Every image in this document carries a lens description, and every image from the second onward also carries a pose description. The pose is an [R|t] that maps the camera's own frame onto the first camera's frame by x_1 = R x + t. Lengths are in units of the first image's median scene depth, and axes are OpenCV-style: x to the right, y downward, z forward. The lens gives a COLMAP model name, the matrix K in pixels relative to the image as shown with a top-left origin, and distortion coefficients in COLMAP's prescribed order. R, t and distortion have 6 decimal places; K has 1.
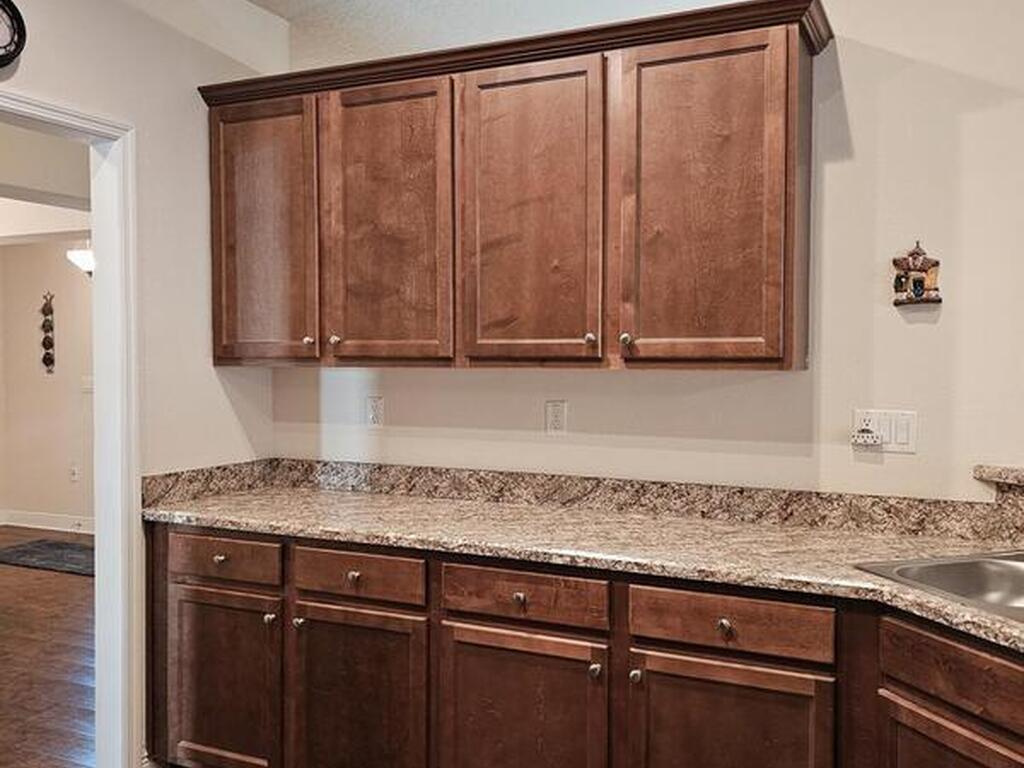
lens RADIAL K [[934.5, 0, 534.4], [0, 934.5, 371.4], [0, 0, 1]] dist [0.125998, -0.231266]
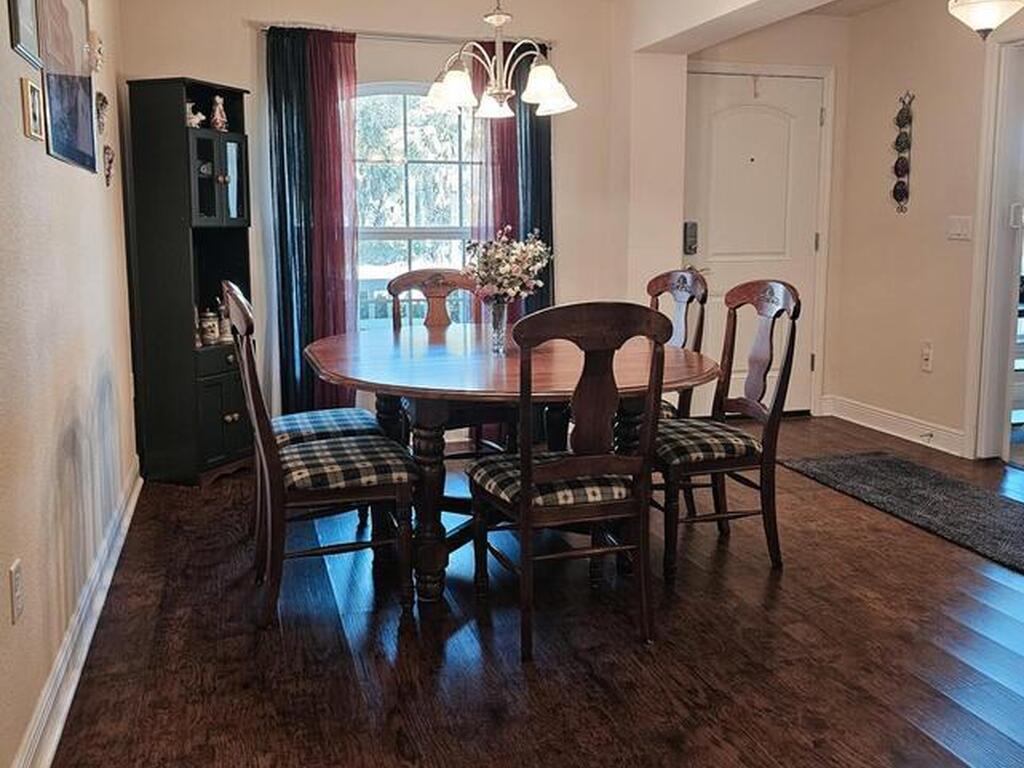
lens RADIAL K [[934.5, 0, 534.4], [0, 934.5, 371.4], [0, 0, 1]] dist [0.125998, -0.231266]
pose [[0.687115, 0.110570, -0.718086, -0.478863], [-0.008126, 0.989460, 0.144581, 0.050664], [0.726503, -0.093509, 0.680771, 0.841374]]
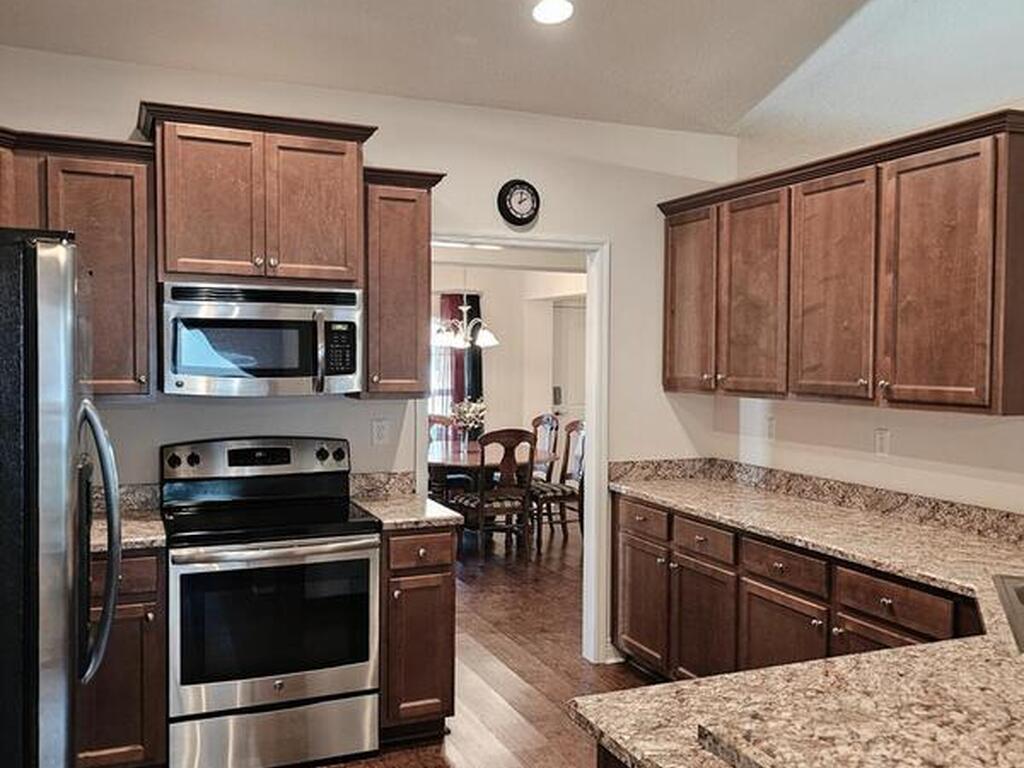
lens RADIAL K [[934.5, 0, 534.4], [0, 934.5, 371.4], [0, 0, 1]] dist [0.125998, -0.231266]
pose [[0.758328, 0.015801, -0.651682, 0.511201], [-0.017391, 0.999841, 0.004006, -0.043891], [0.651642, 0.008296, 0.758482, -0.264574]]
